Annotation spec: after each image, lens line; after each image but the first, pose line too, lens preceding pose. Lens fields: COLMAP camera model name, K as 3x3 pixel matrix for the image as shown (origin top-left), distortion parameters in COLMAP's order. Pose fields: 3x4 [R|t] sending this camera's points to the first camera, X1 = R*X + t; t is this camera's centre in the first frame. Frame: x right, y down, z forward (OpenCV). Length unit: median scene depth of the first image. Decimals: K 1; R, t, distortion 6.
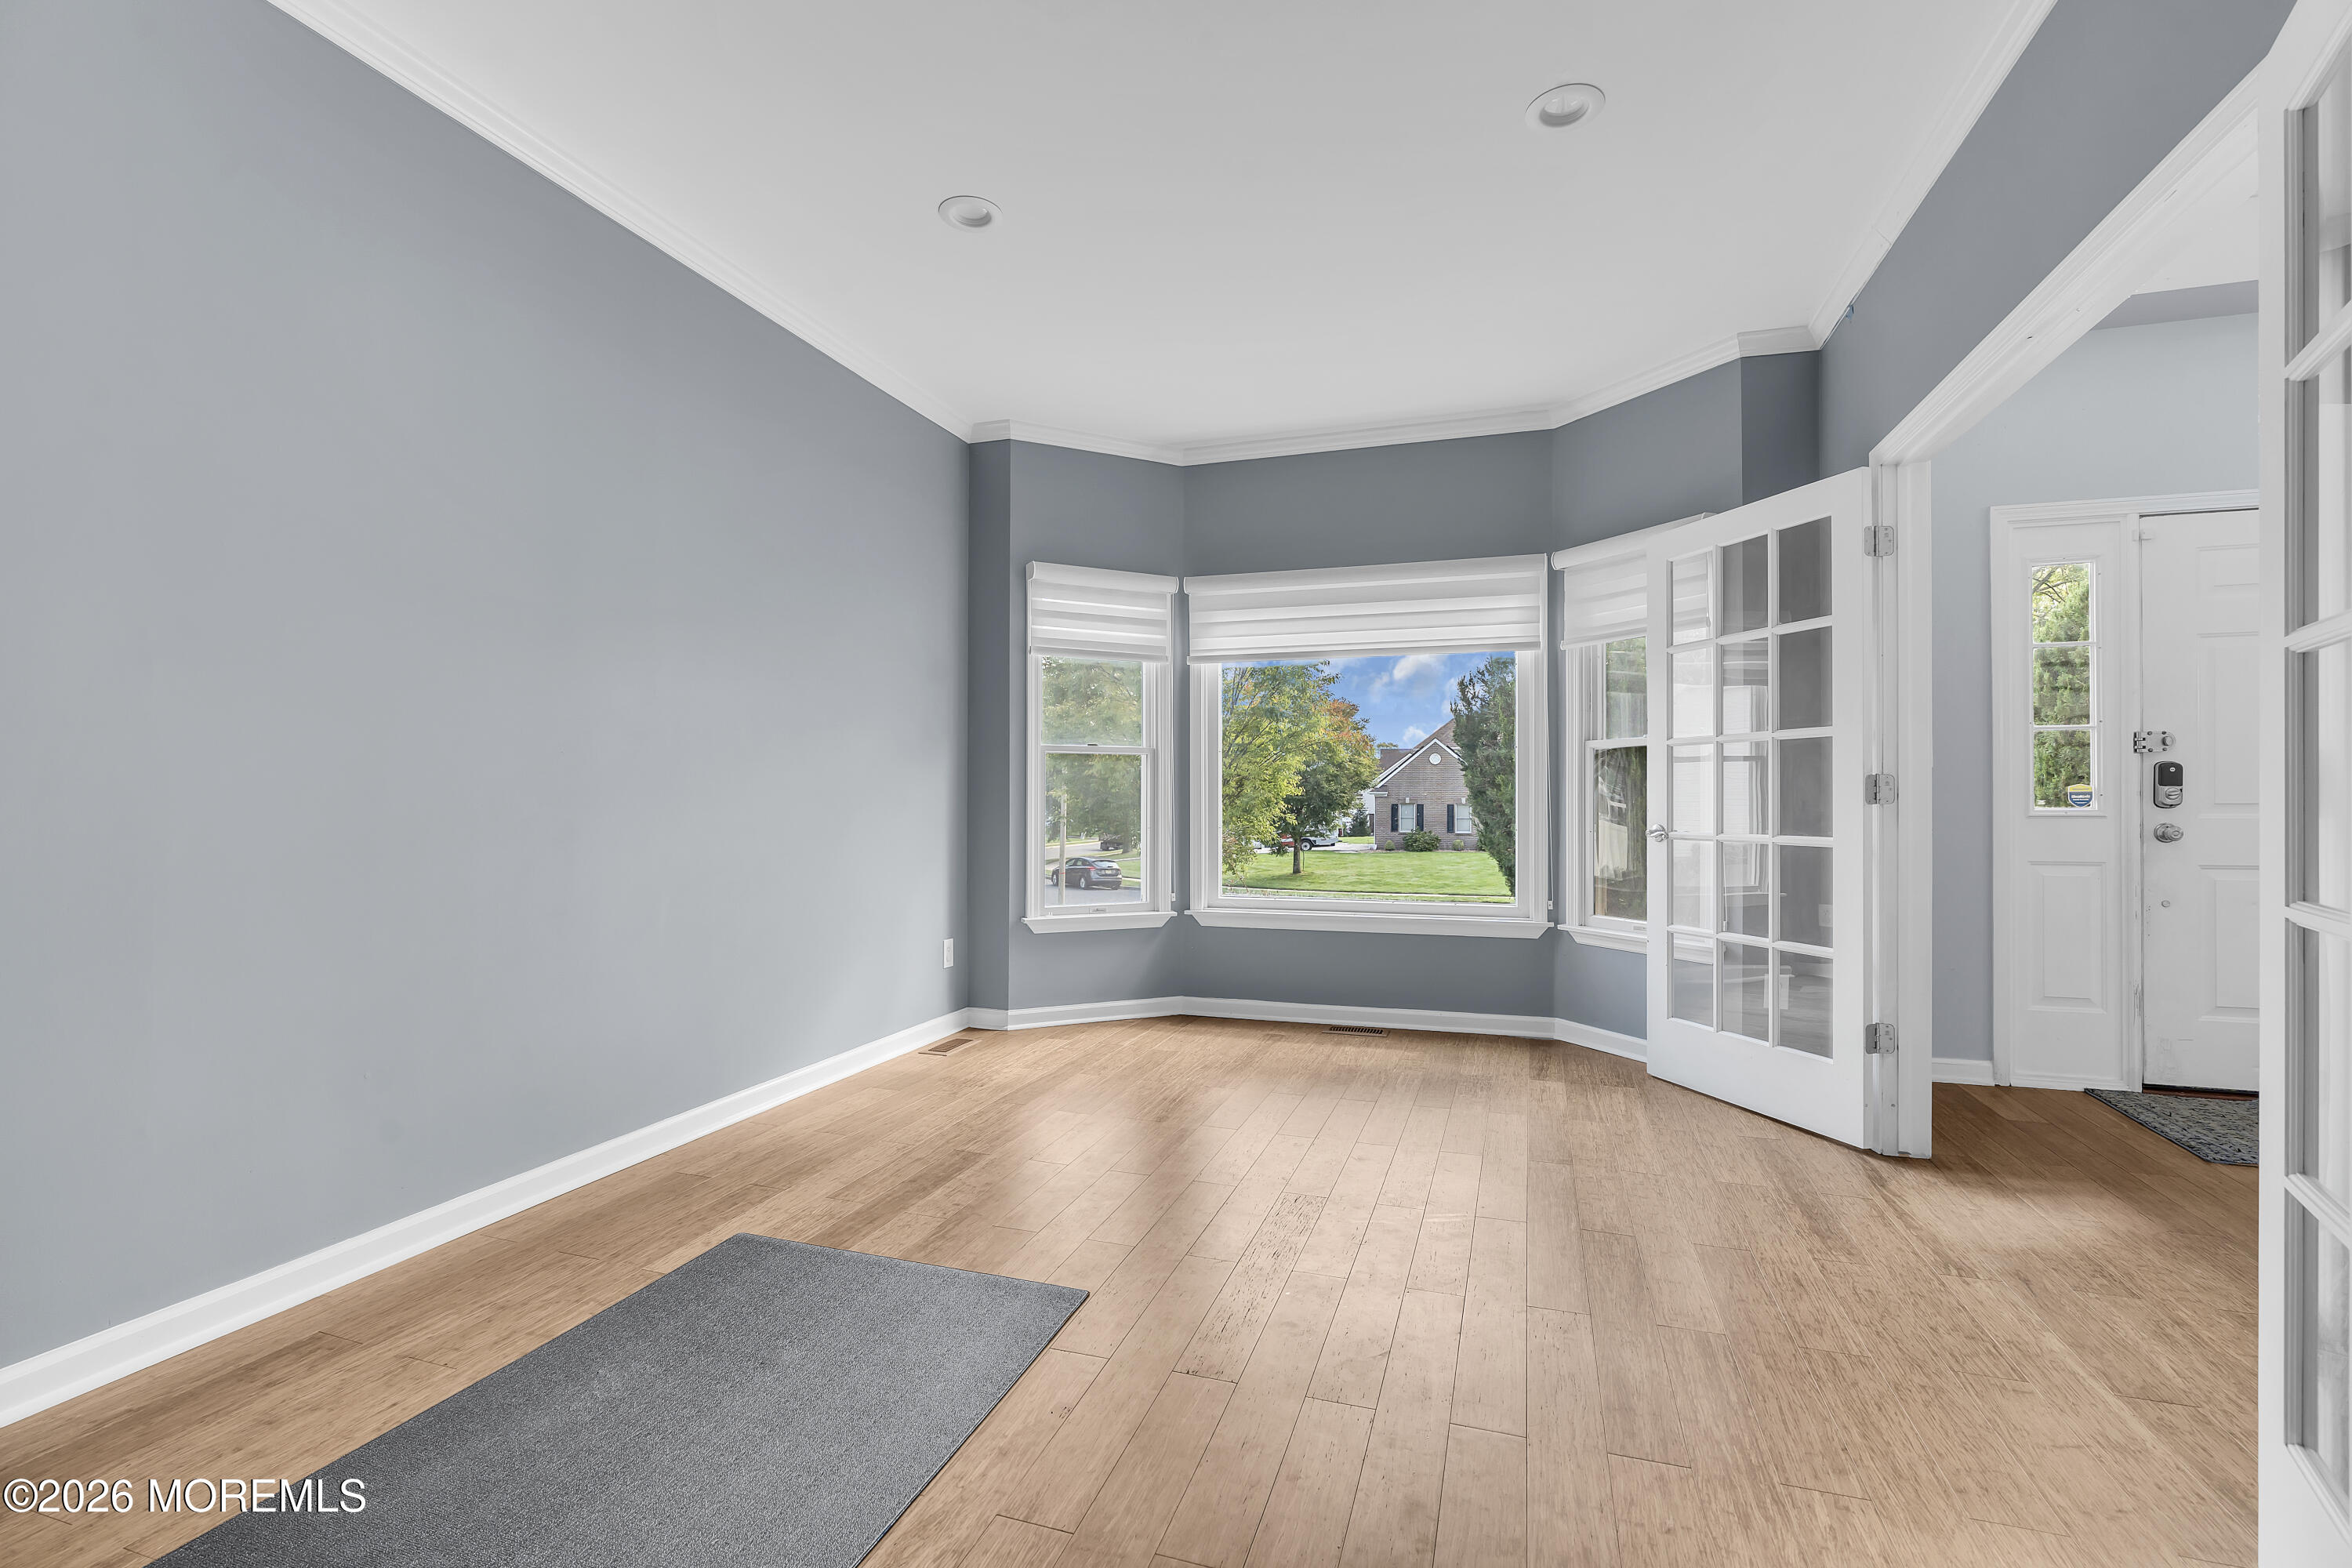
lens RADIAL K [[1060.9, 0, 1174.6], [0, 1060.9, 790.1], [0, 0, 1]] dist [-0.010758, 0.000533]
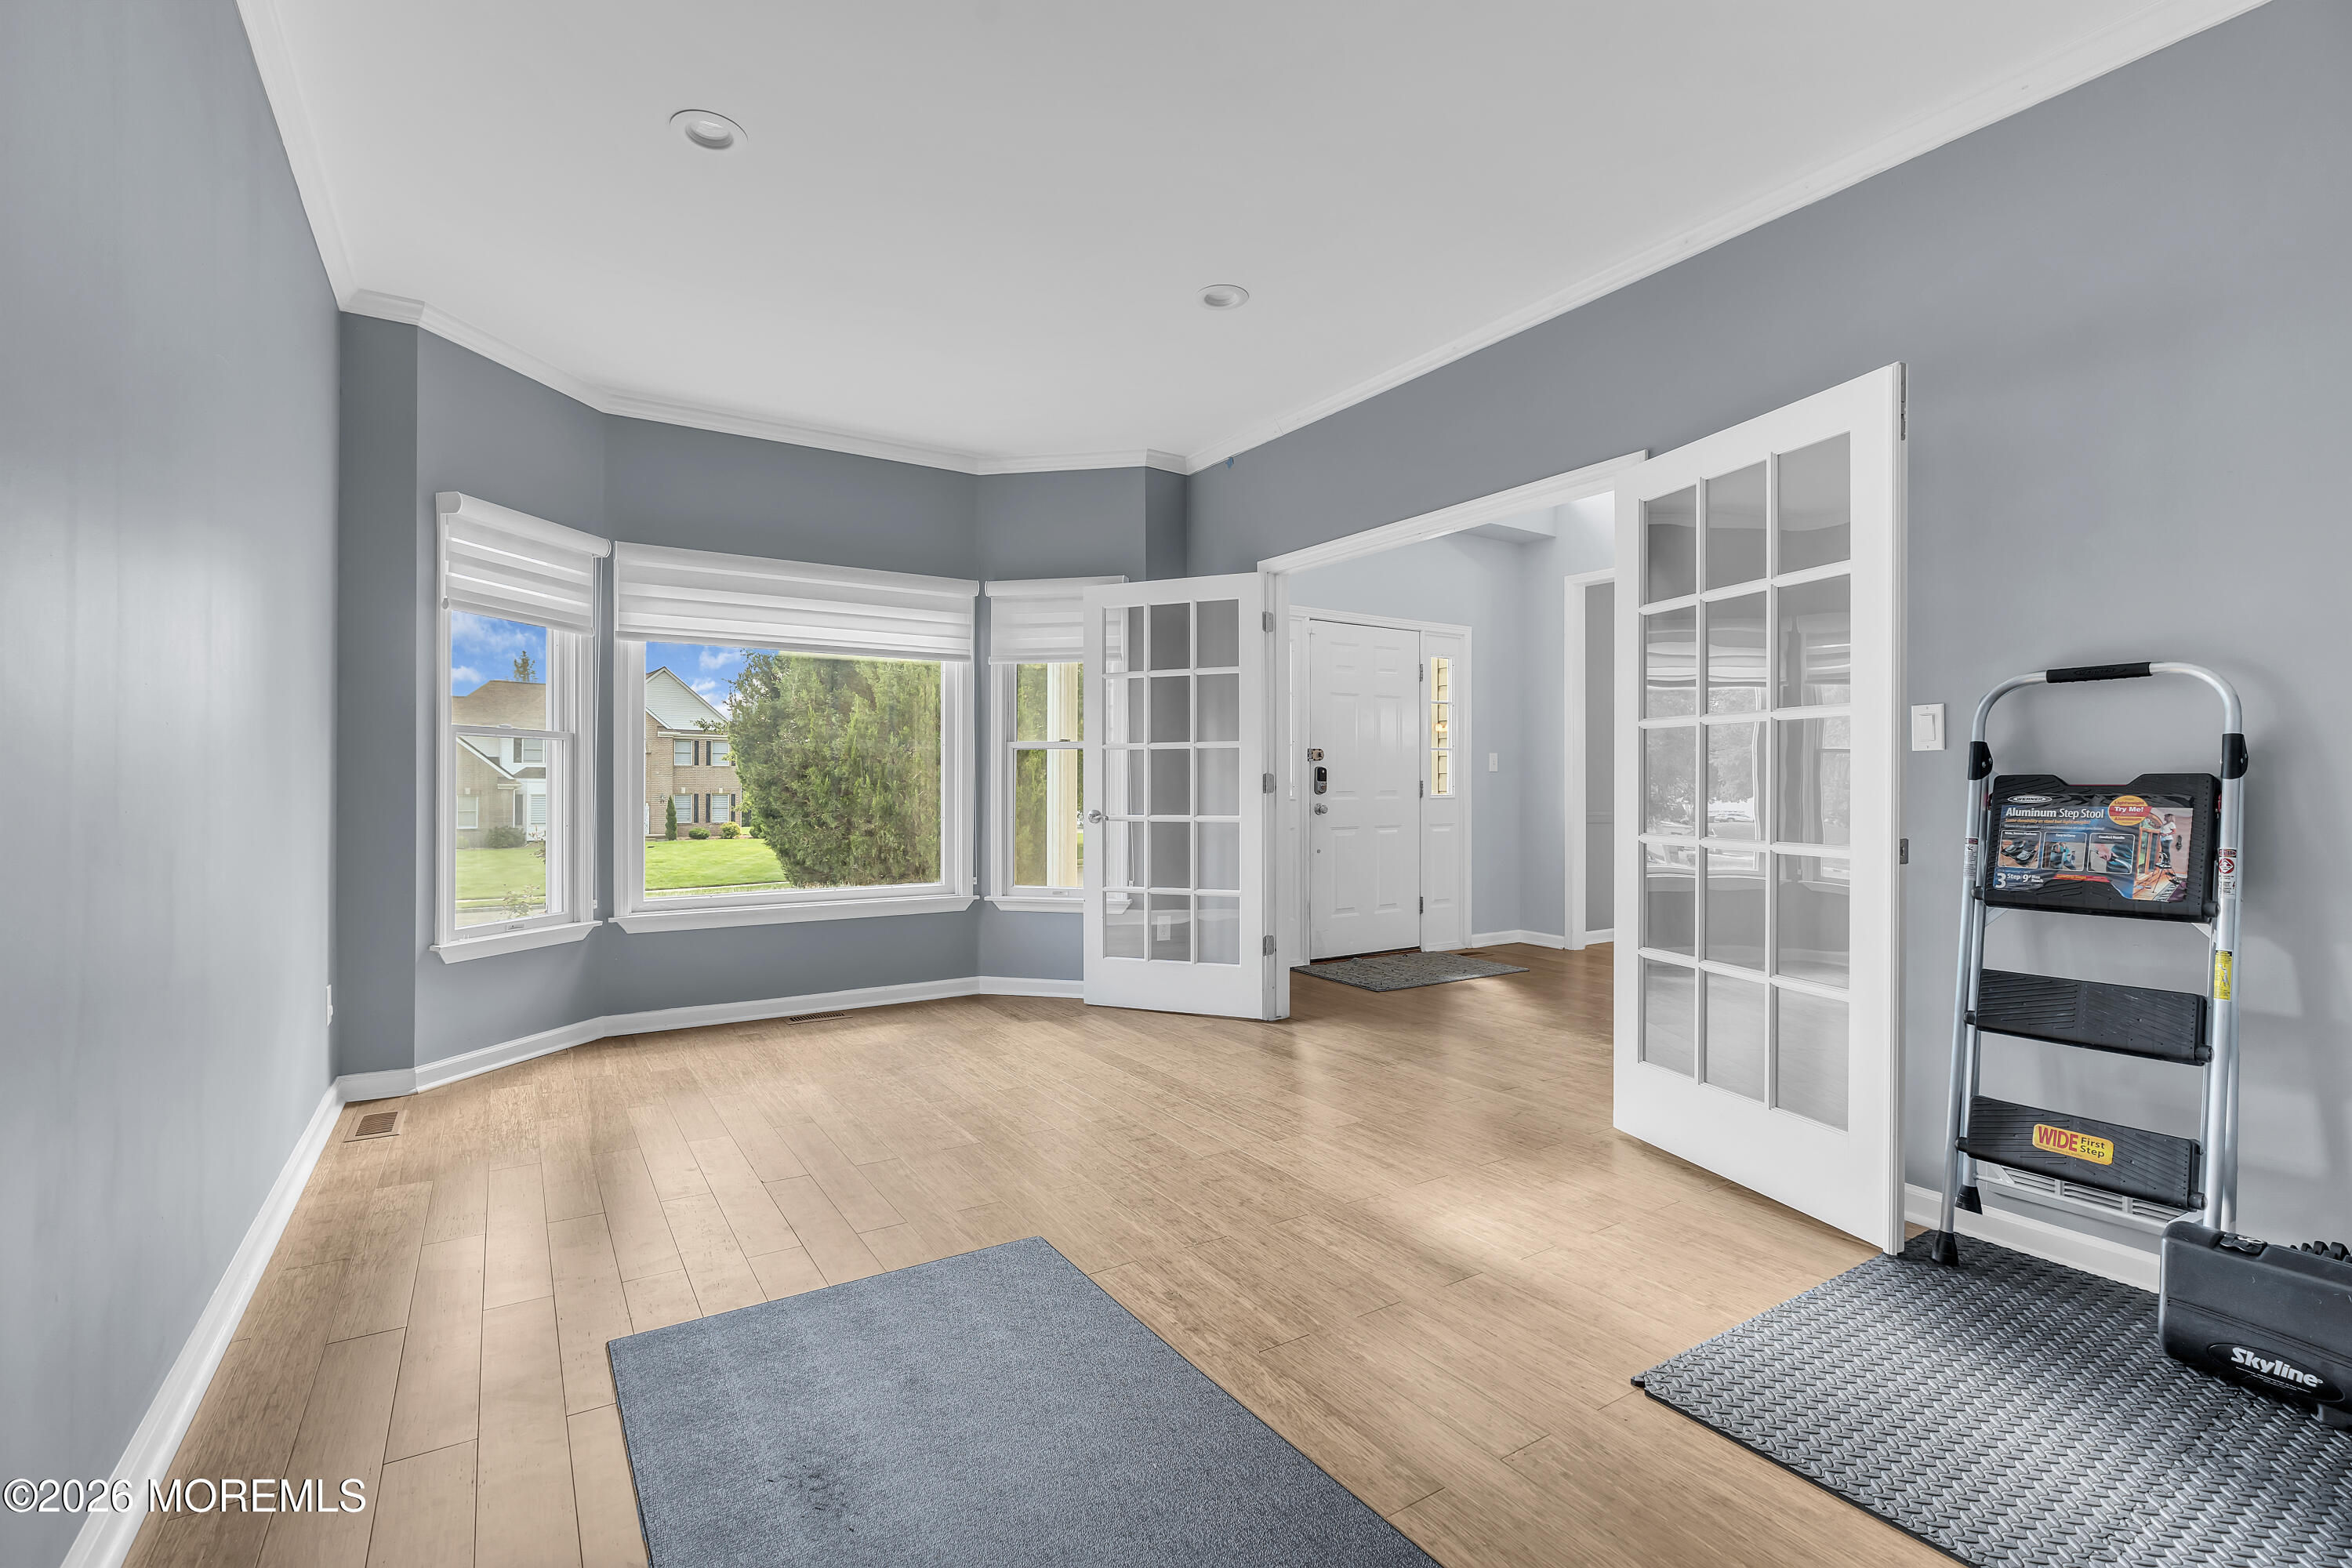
lens RADIAL K [[1057.8, 0, 1176.0], [0, 1057.8, 784.0], [0, 0, 1]] dist [-0.010555, 0.000510]
pose [[0.625130, 0.000474, 0.780521, -0.429568], [-0.004049, 0.999988, 0.002636, -0.002506], [-0.780510, -0.004808, 0.625125, 0.097476]]
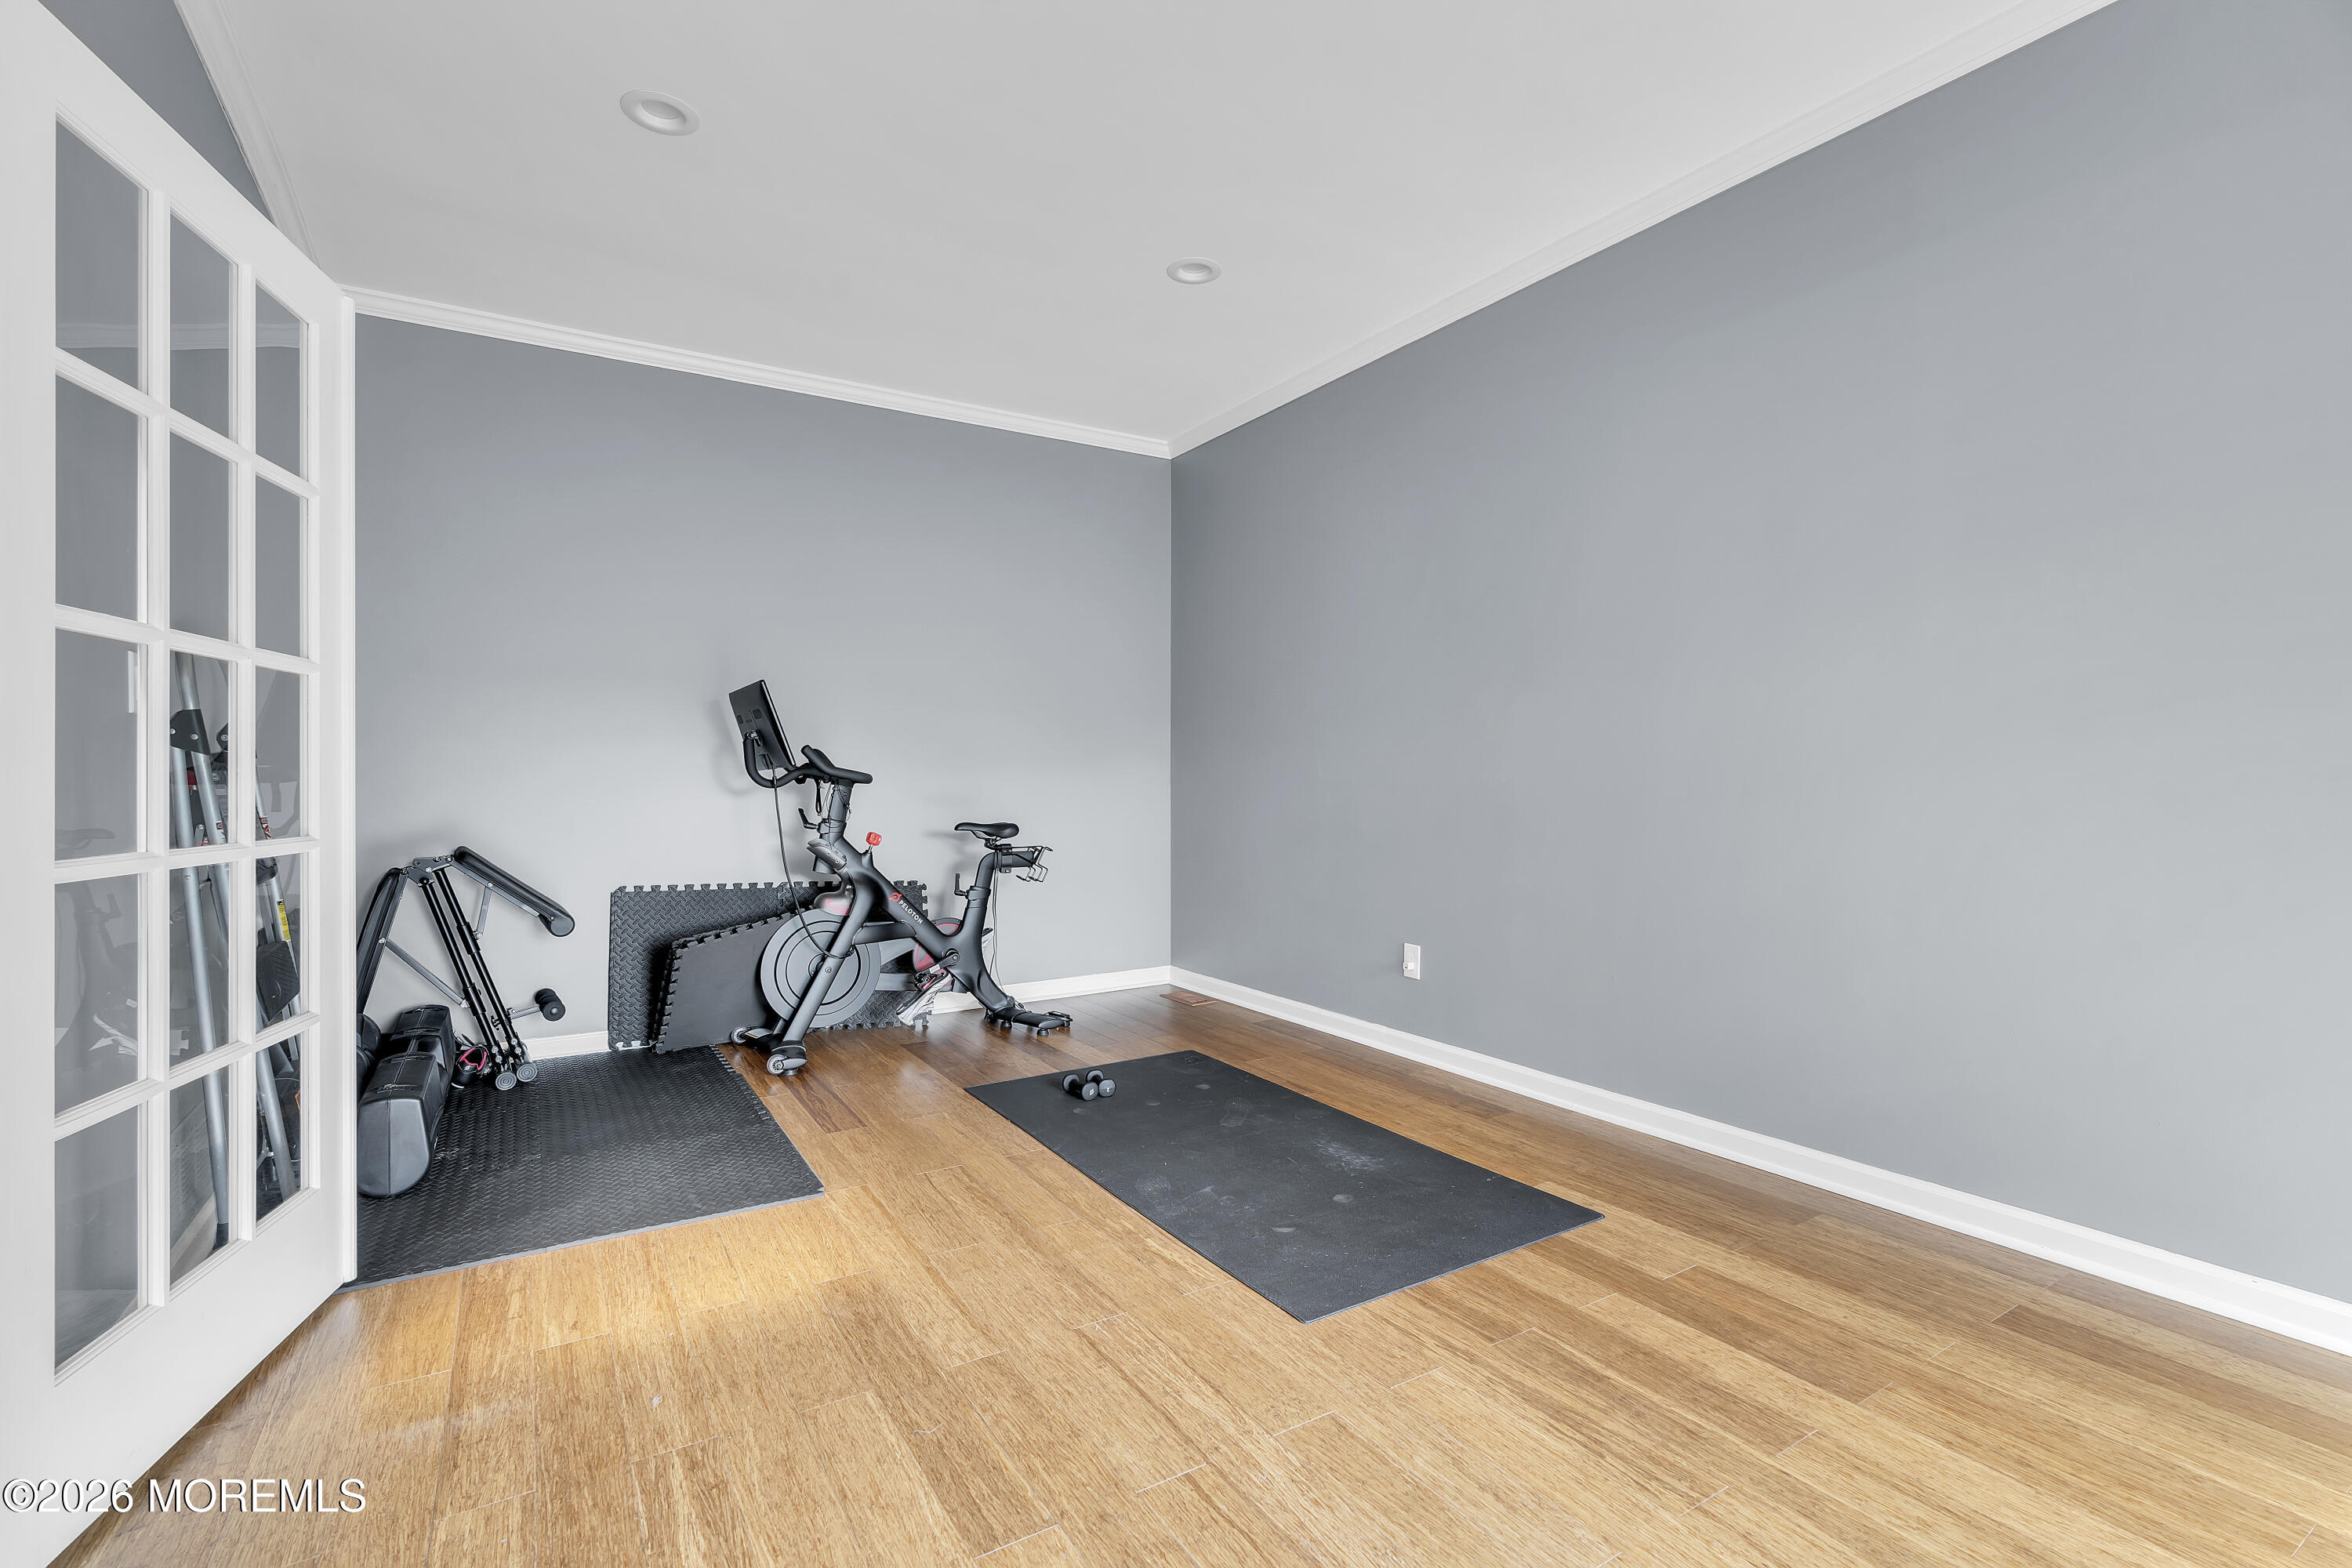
lens RADIAL K [[1057.8, 0, 1176.0], [0, 1057.8, 784.0], [0, 0, 1]] dist [-0.010555, 0.000510]
pose [[-0.640561, 0.001927, -0.767905, 0.338720], [-0.000035, 0.999997, 0.002540, 0.007232], [0.767907, 0.001654, -0.640559, 0.745169]]
